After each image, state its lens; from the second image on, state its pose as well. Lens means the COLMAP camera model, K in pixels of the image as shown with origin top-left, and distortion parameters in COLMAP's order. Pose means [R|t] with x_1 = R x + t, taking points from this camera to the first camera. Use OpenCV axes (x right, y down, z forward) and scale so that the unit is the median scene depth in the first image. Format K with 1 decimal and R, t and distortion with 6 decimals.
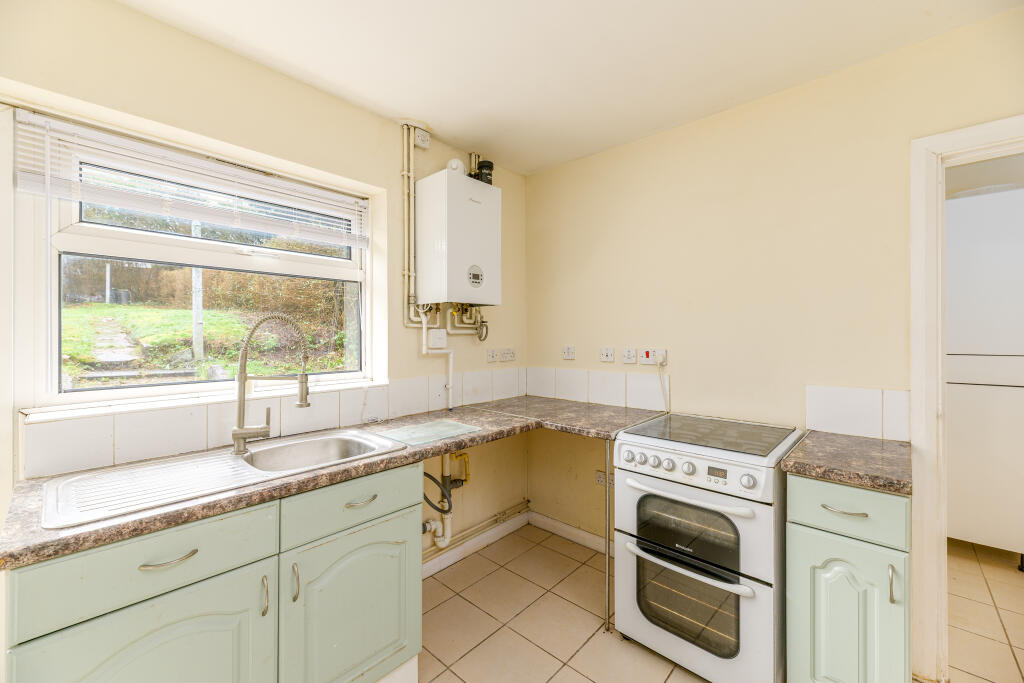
lens RADIAL K [[417.2, 0, 505.5], [0, 417.2, 337.4], [0, 0, 1]] dist [0.000343, -0.000125]
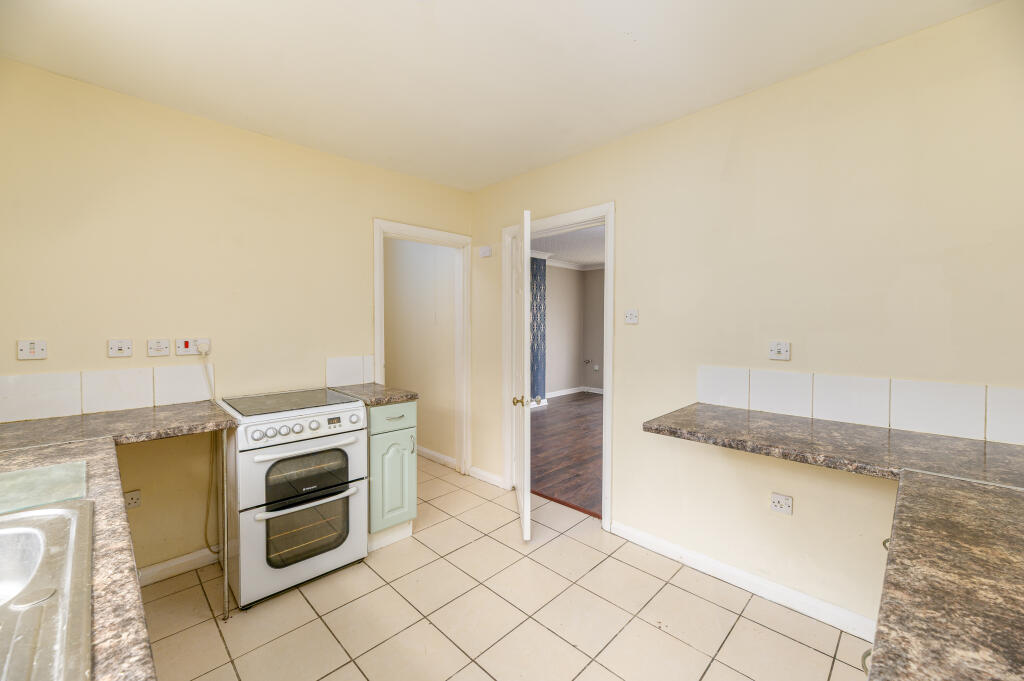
lens RADIAL K [[417.4, 0, 513.4], [0, 417.4, 332.4], [0, 0, 1]] dist [0.004595, -0.000237]
pose [[0.038011, -0.020566, 0.999066, -0.845879], [0.003099, 0.999786, 0.020462, -0.006272], [-0.999273, 0.002318, 0.038066, 0.314341]]
